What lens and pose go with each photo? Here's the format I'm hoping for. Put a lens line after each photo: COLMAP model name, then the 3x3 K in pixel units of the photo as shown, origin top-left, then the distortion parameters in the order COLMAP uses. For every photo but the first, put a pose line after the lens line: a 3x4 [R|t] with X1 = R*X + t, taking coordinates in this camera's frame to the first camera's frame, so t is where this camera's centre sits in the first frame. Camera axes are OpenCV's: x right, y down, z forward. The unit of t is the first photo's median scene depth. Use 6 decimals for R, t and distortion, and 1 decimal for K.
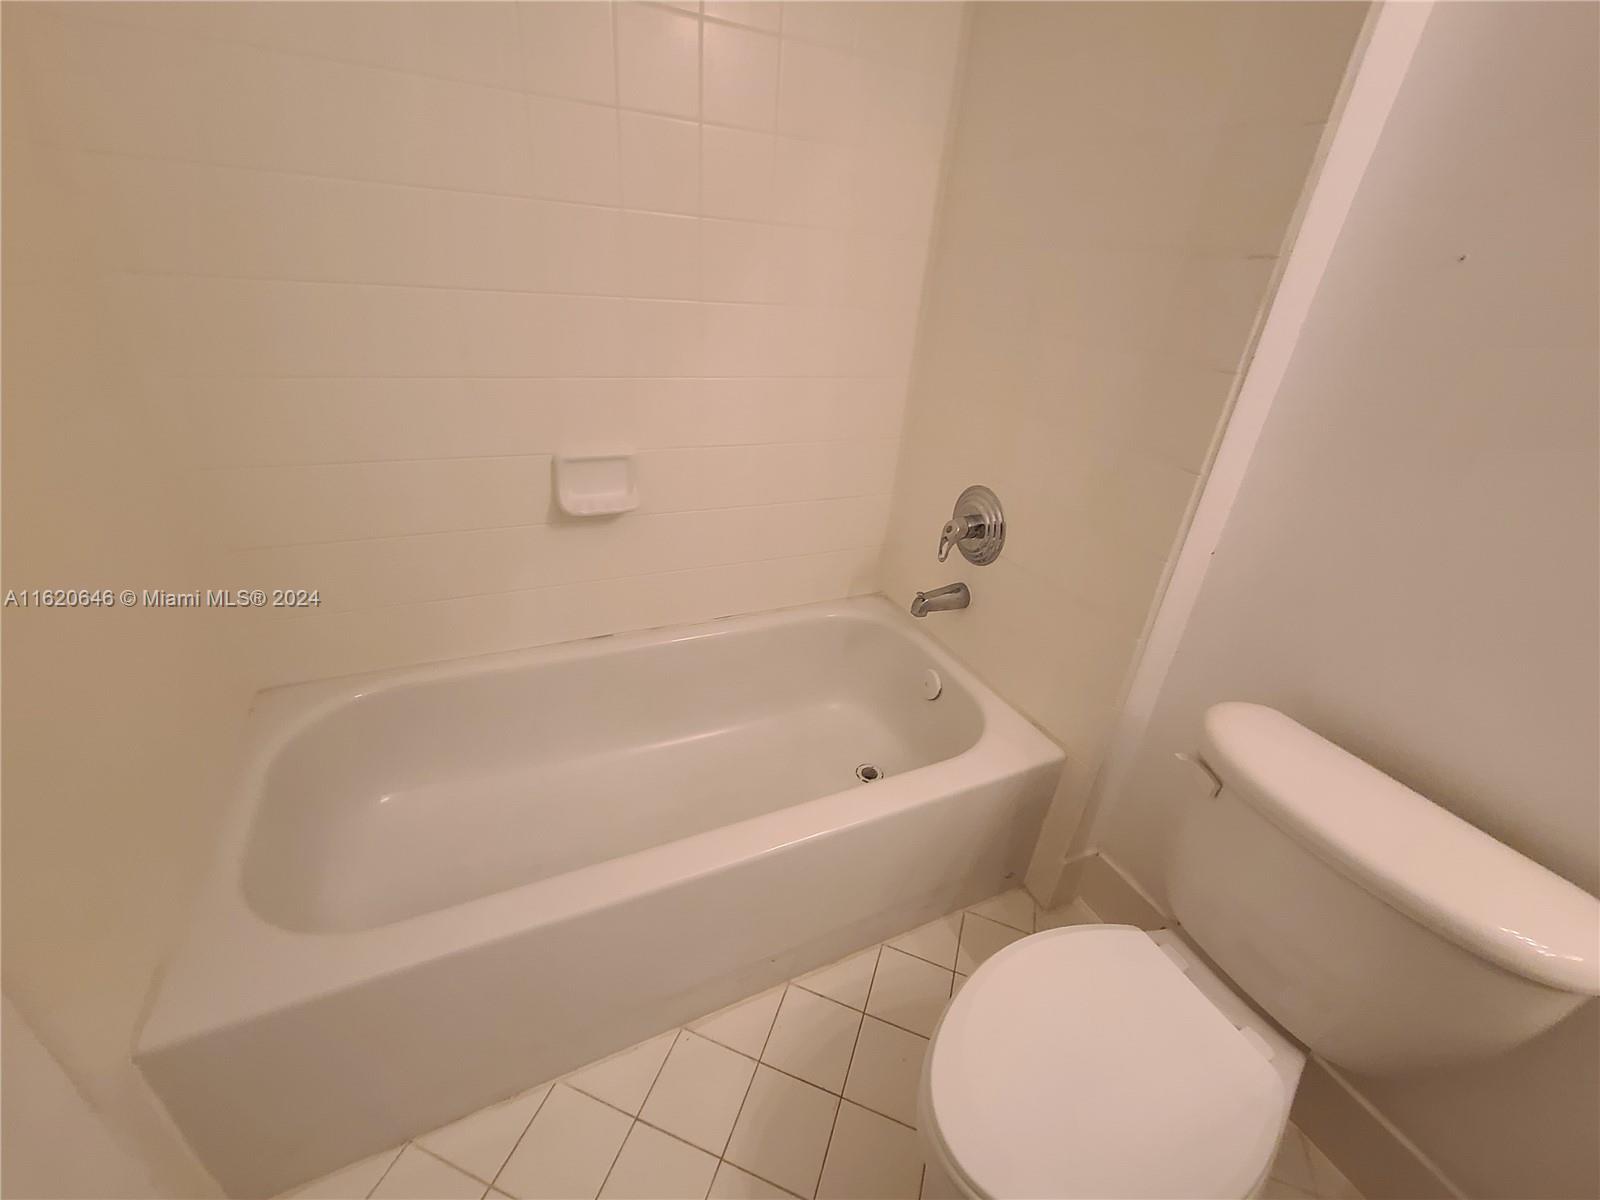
lens RADIAL K [[665.0, 0, 800.0], [0, 665.0, 600.0], [0, 0, 1]] dist [-0.000552, 0.000070]
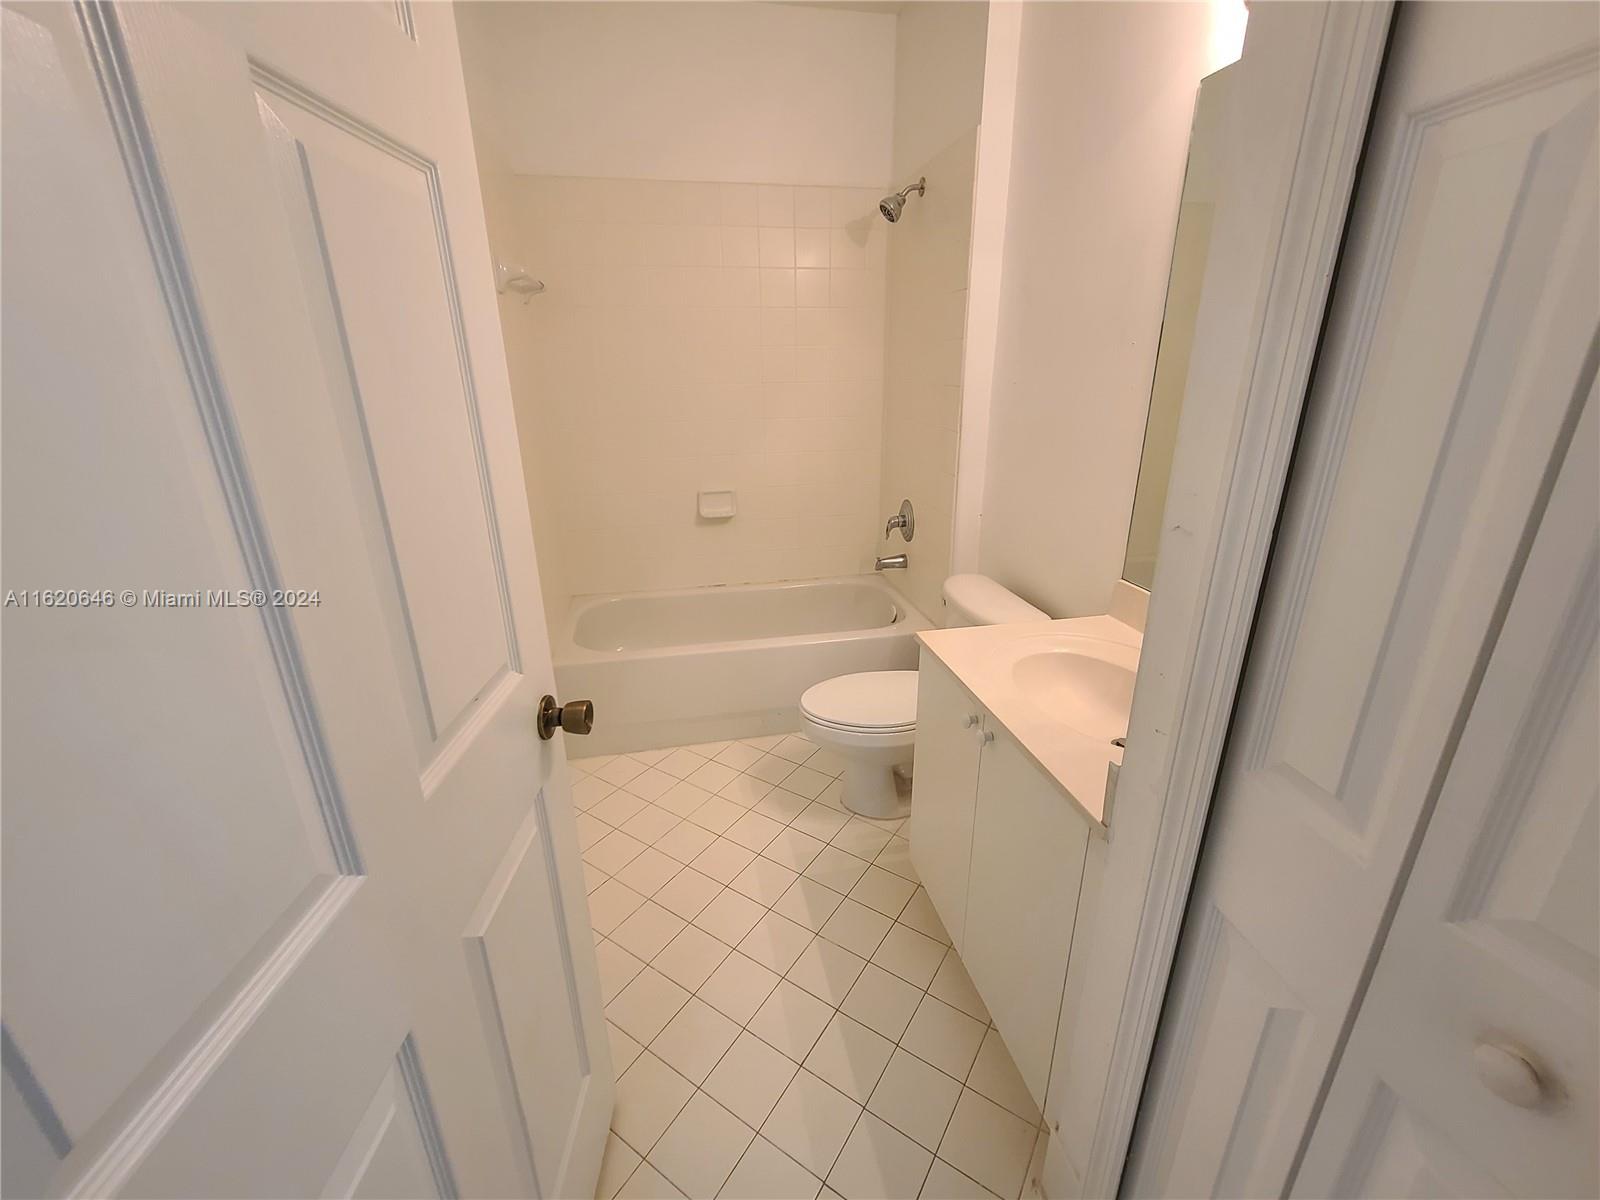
lens RADIAL K [[665.0, 0, 800.0], [0, 665.0, 600.0], [0, 0, 1]] dist [-0.000552, 0.000070]
pose [[0.966054, -0.001875, -0.258332, 0.496477], [-0.034749, 0.989944, -0.137129, 0.408105], [0.255991, 0.141451, 0.956274, -0.914608]]
